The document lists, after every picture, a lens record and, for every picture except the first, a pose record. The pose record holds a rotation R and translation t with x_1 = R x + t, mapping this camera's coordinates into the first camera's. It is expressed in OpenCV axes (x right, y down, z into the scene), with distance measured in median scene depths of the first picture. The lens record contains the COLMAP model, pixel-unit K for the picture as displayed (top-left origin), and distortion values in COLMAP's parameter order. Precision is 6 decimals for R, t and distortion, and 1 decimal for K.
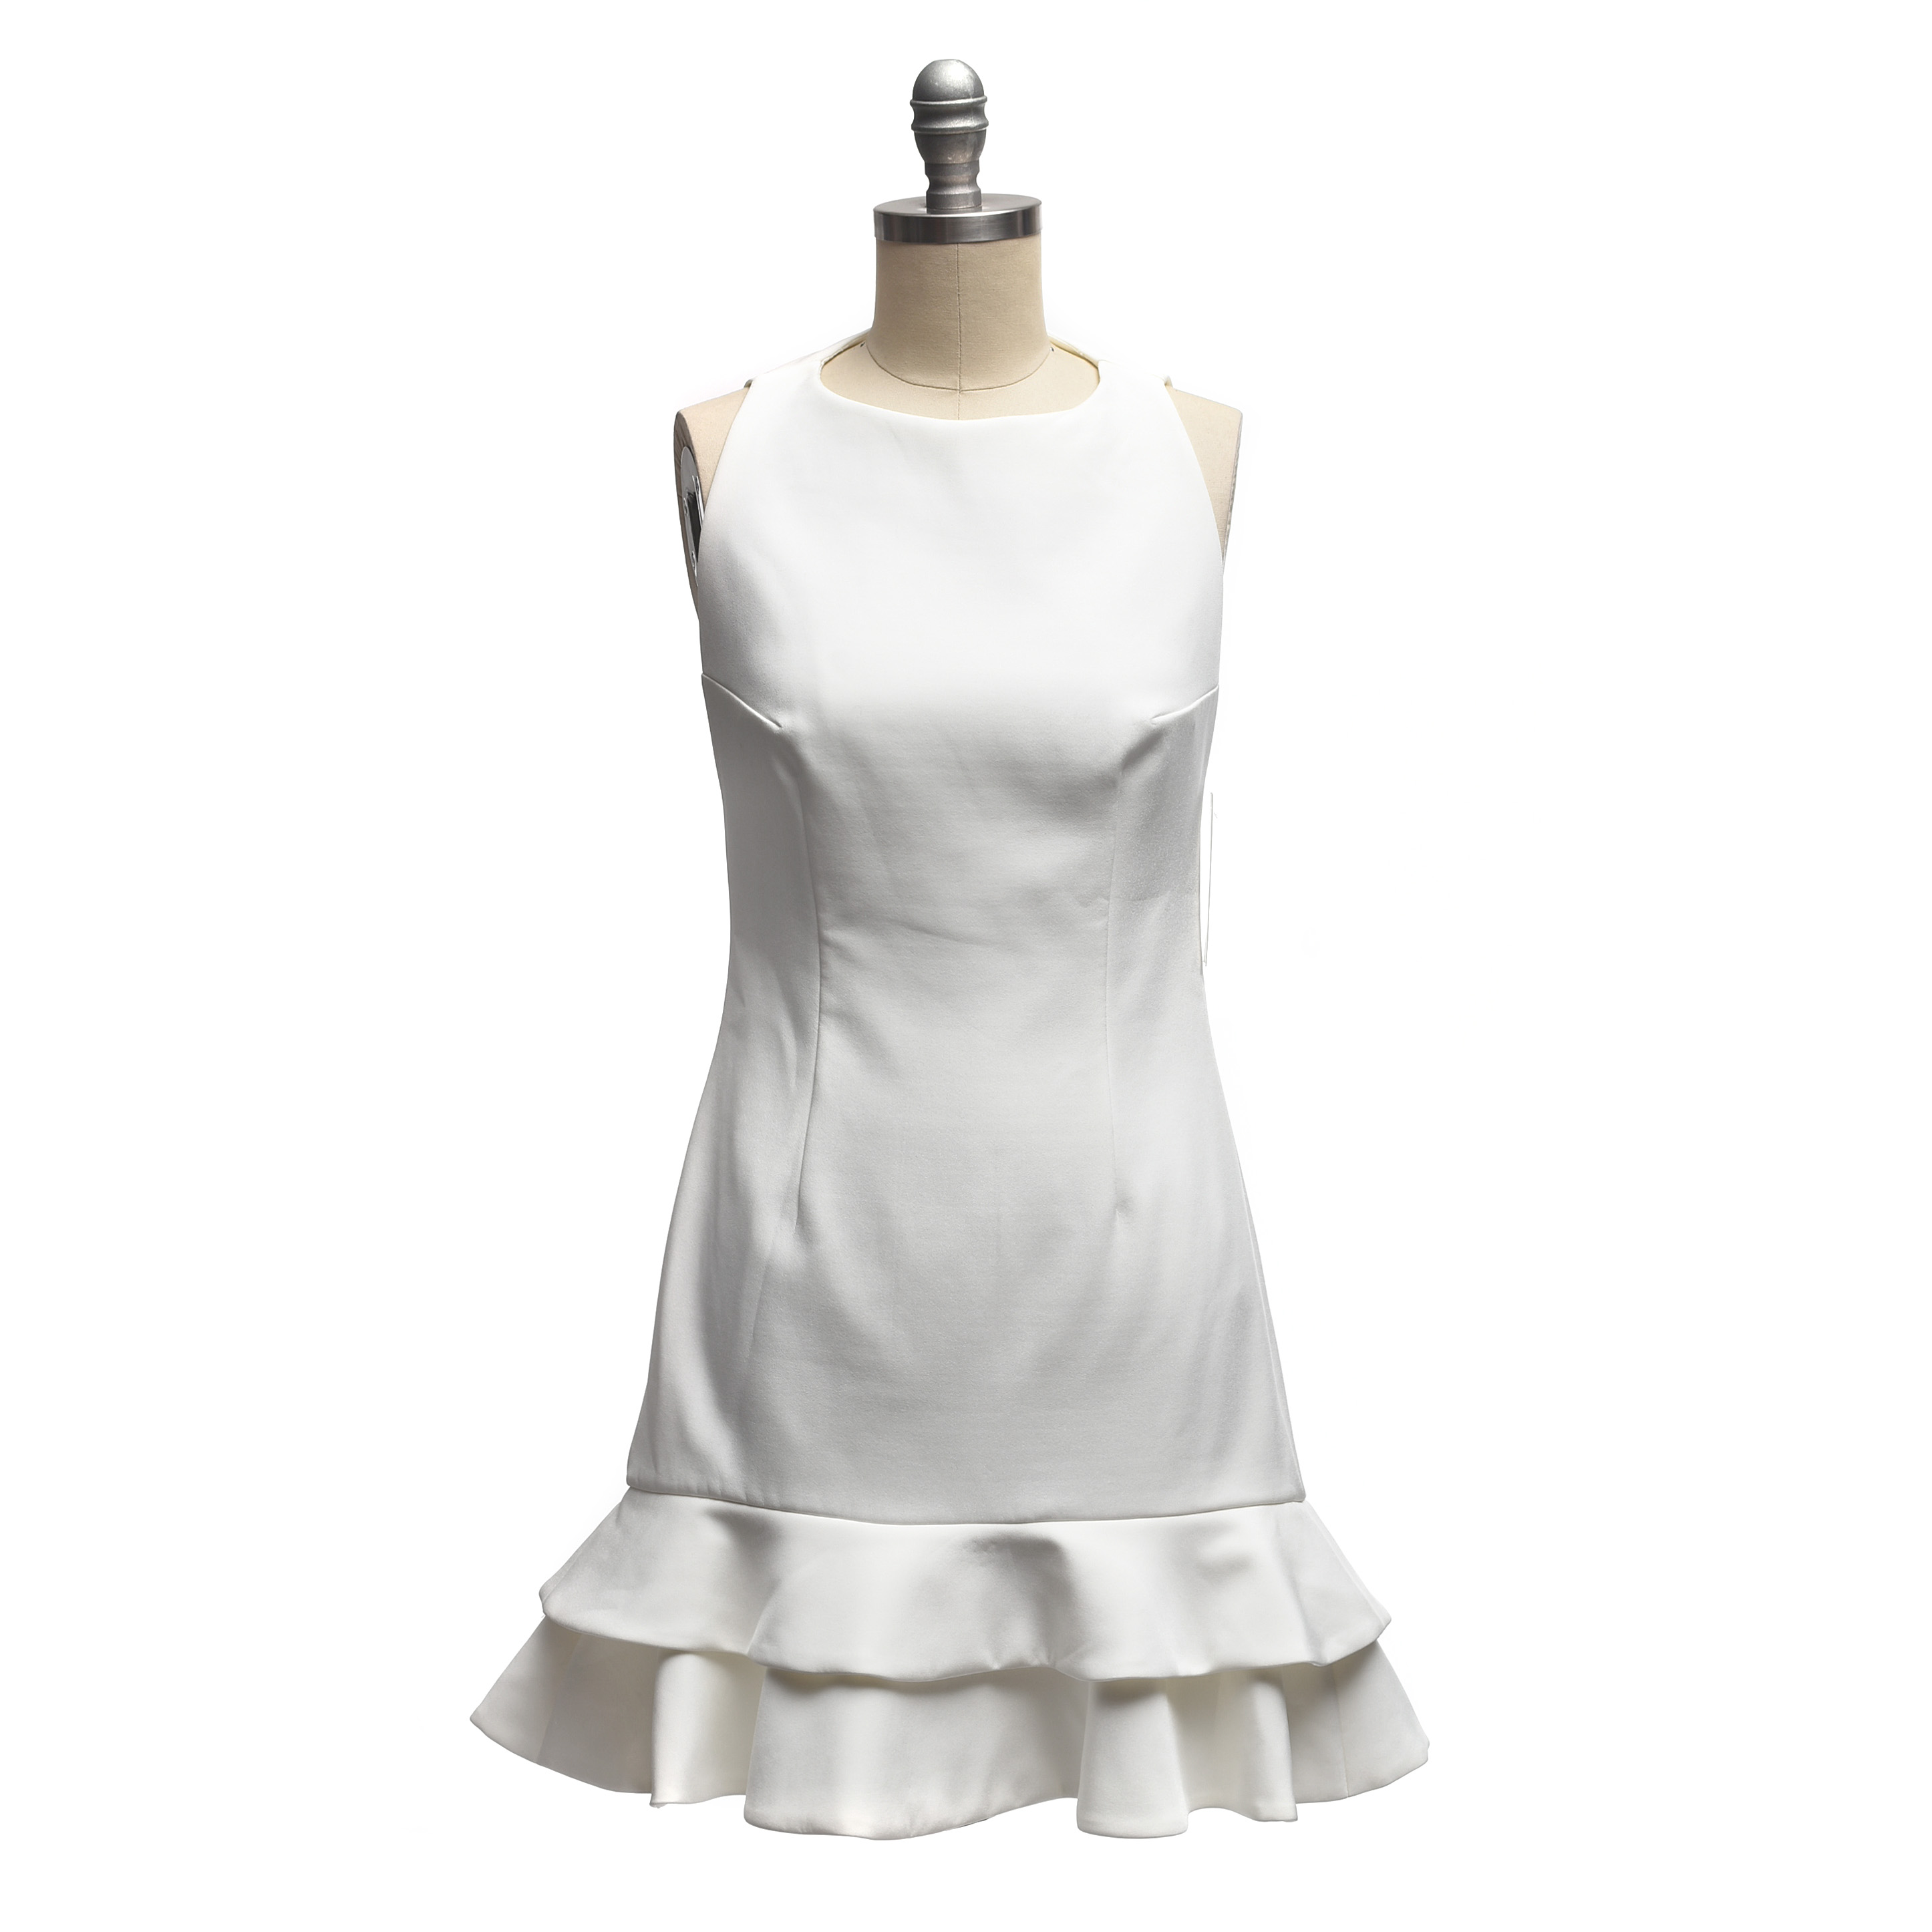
lens RADIAL K [[5442.7, 0, 966.0], [0, 5442.7, 966.0], [0, 0, 1]] dist [0.009897, 0.064517]
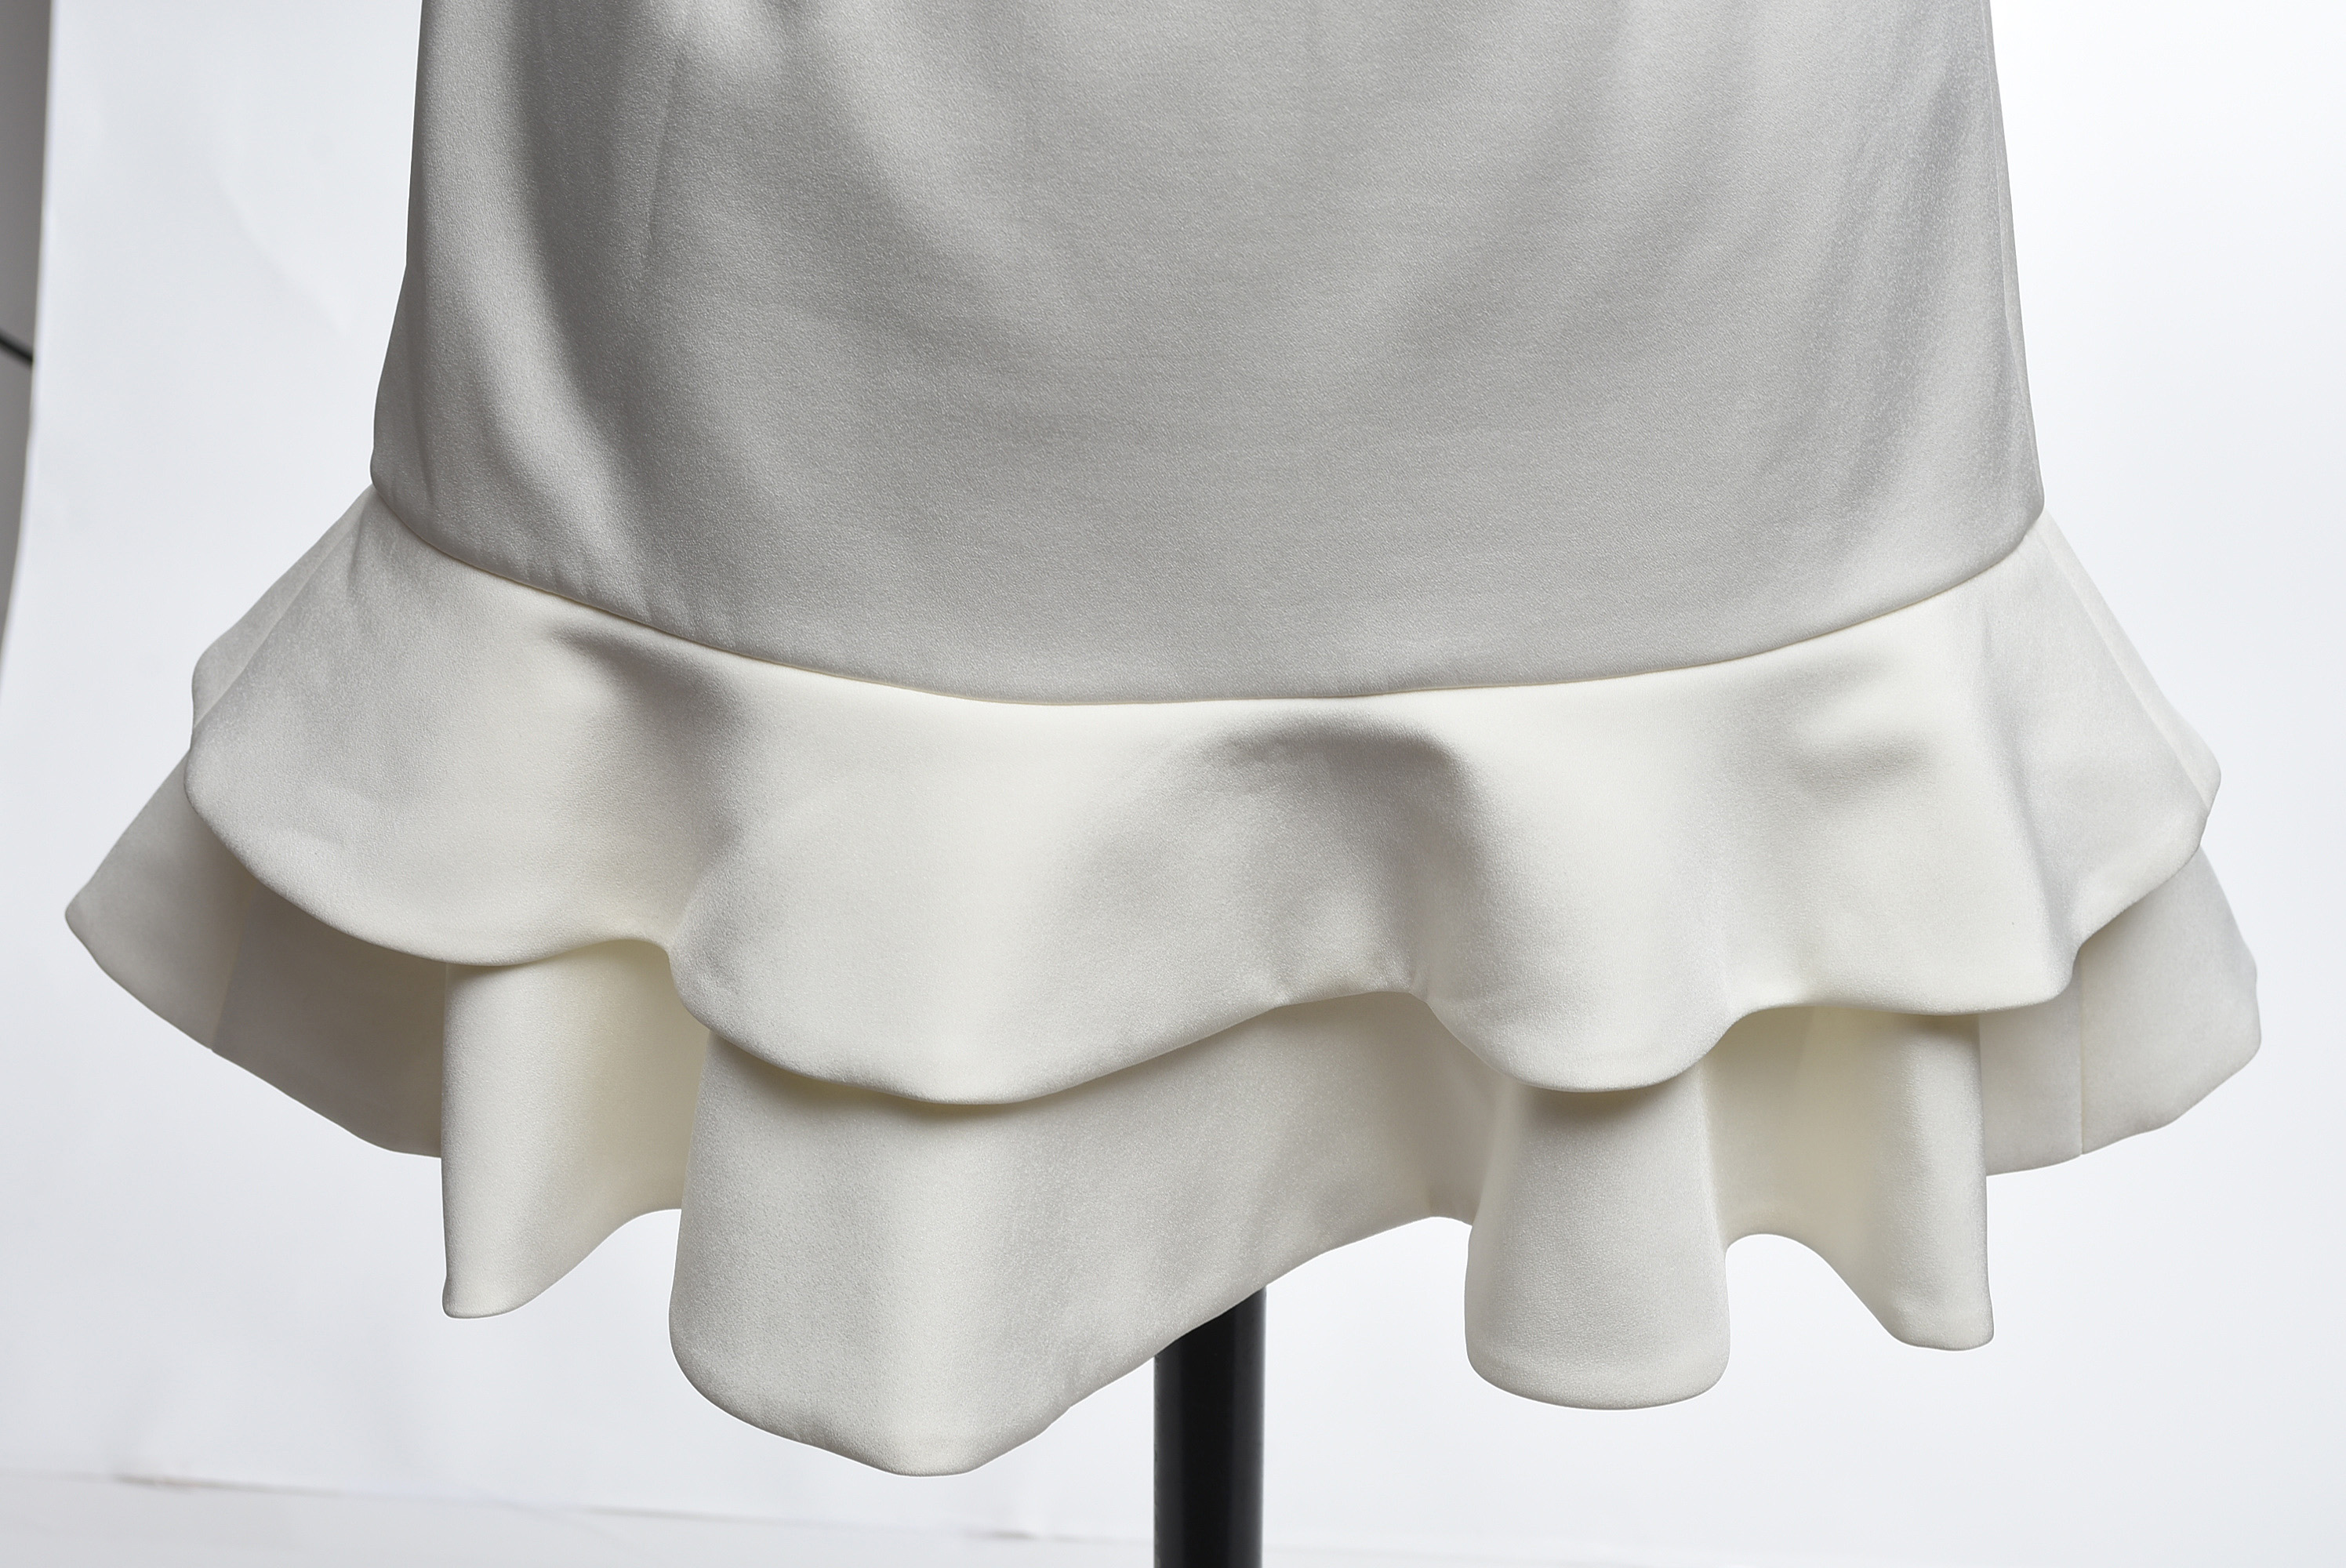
lens RADIAL K [[4847.7, 0, 1173.0], [0, 4847.7, 784.0], [0, 0, 1]] dist [0.010496, -0.055962]
pose [[0.999925, 0.012196, -0.000796, -0.002440], [-0.010548, 0.893994, 0.447955, -0.047656], [0.006174, -0.447913, 0.894056, 0.685056]]
